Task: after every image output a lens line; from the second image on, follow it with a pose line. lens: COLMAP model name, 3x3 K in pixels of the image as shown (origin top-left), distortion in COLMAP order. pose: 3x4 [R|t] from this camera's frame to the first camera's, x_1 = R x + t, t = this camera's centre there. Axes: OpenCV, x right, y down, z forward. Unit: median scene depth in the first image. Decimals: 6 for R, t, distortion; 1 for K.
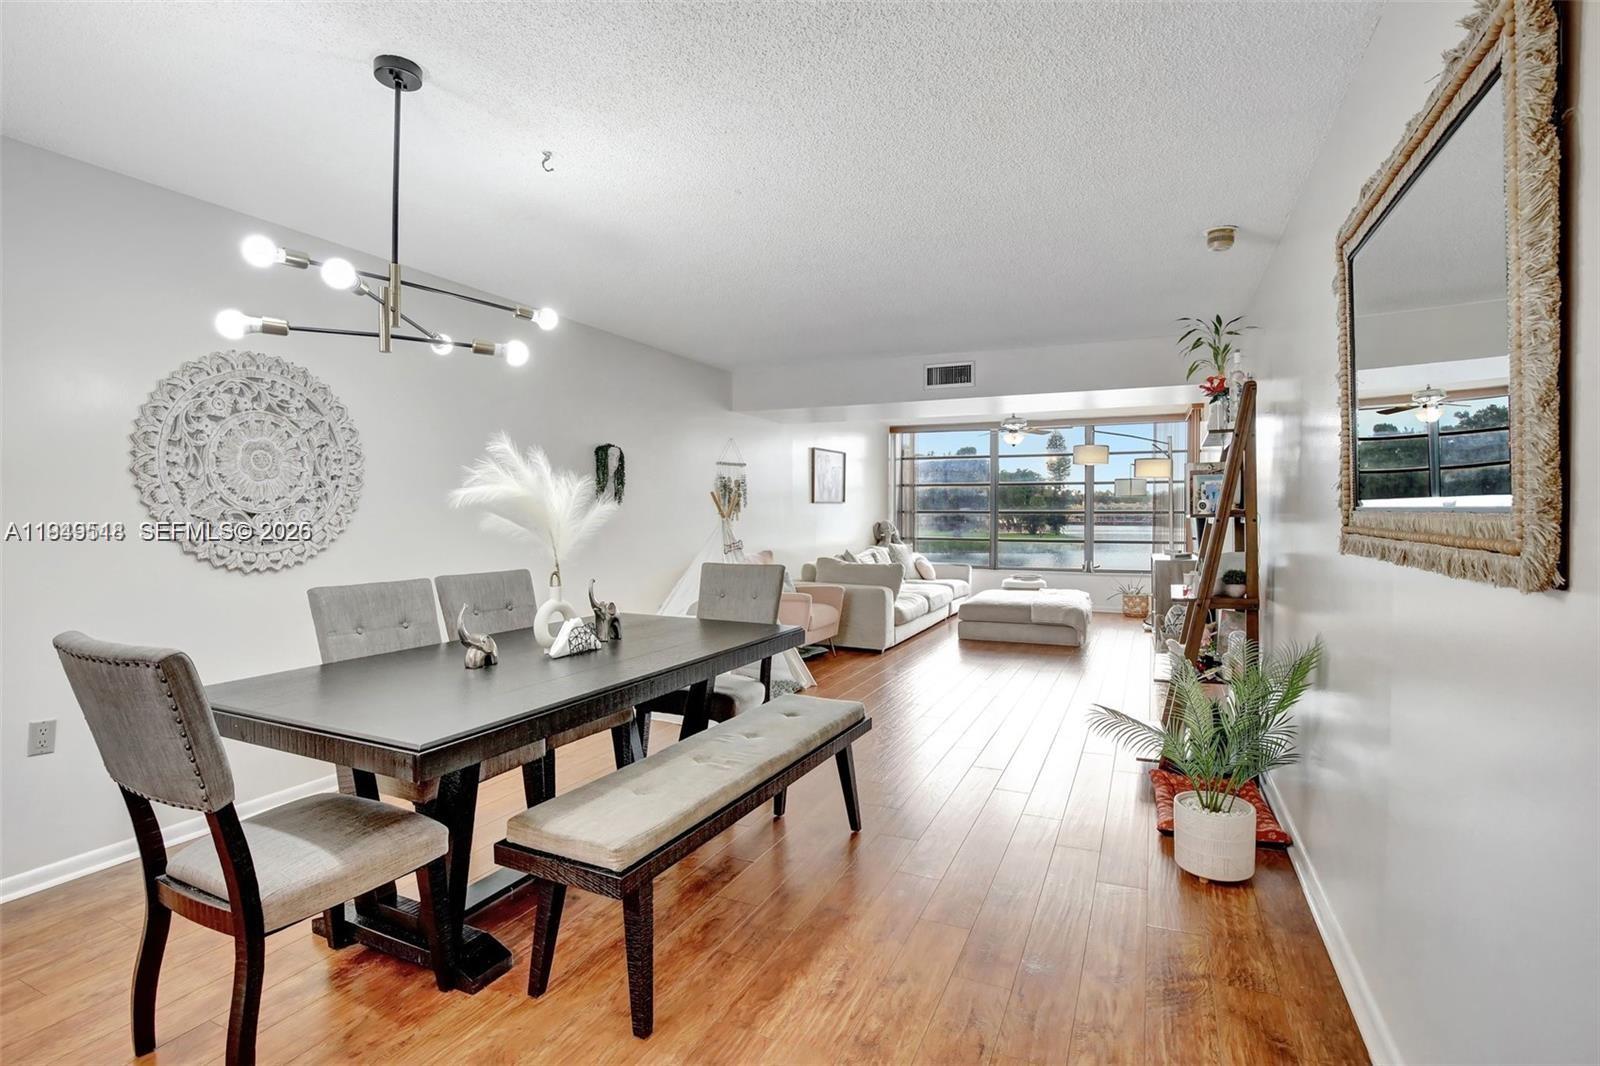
lens RADIAL K [[751.3, 0, 800.0], [0, 751.3, 533.0], [0, 0, 1]] dist [-0.002010, 0.000257]
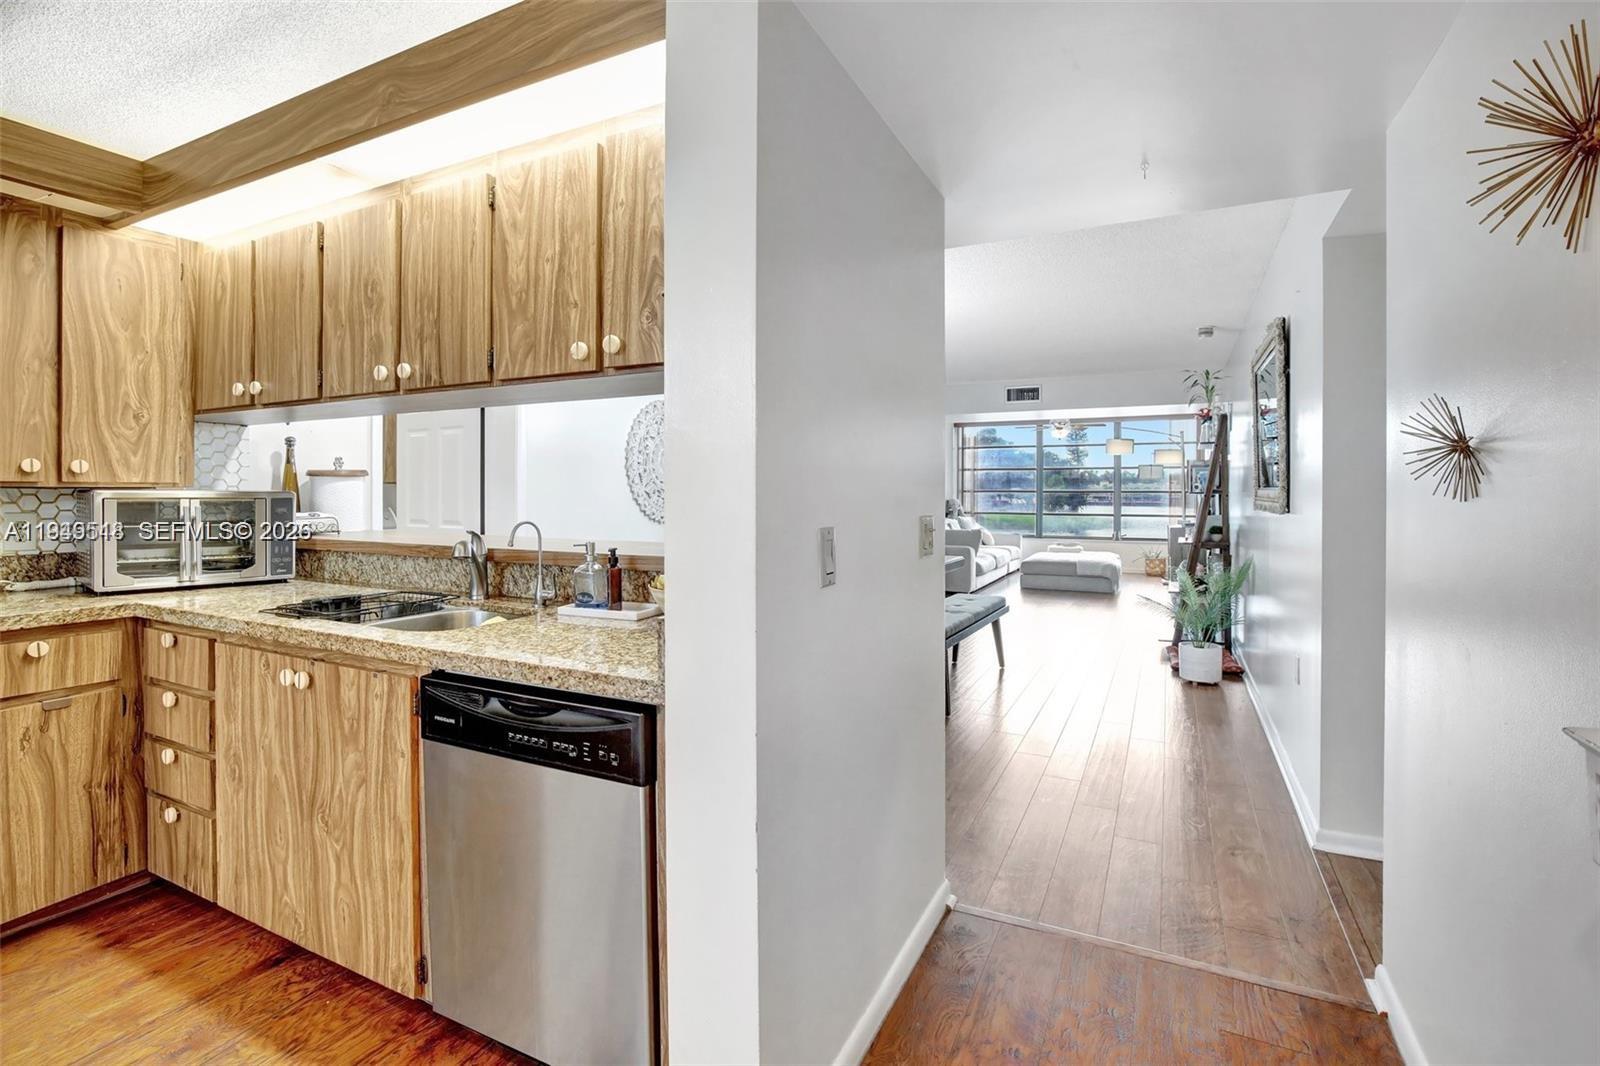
lens RADIAL K [[755.2, 0, 794.9], [0, 755.2, 500.2], [0, 0, 1]] dist [-0.030829, 0.001044]
pose [[0.999670, 0.003170, -0.025506, -0.165066], [-0.003597, 0.999854, -0.016698, 0.012377], [0.025450, 0.016784, 0.999535, -0.359596]]
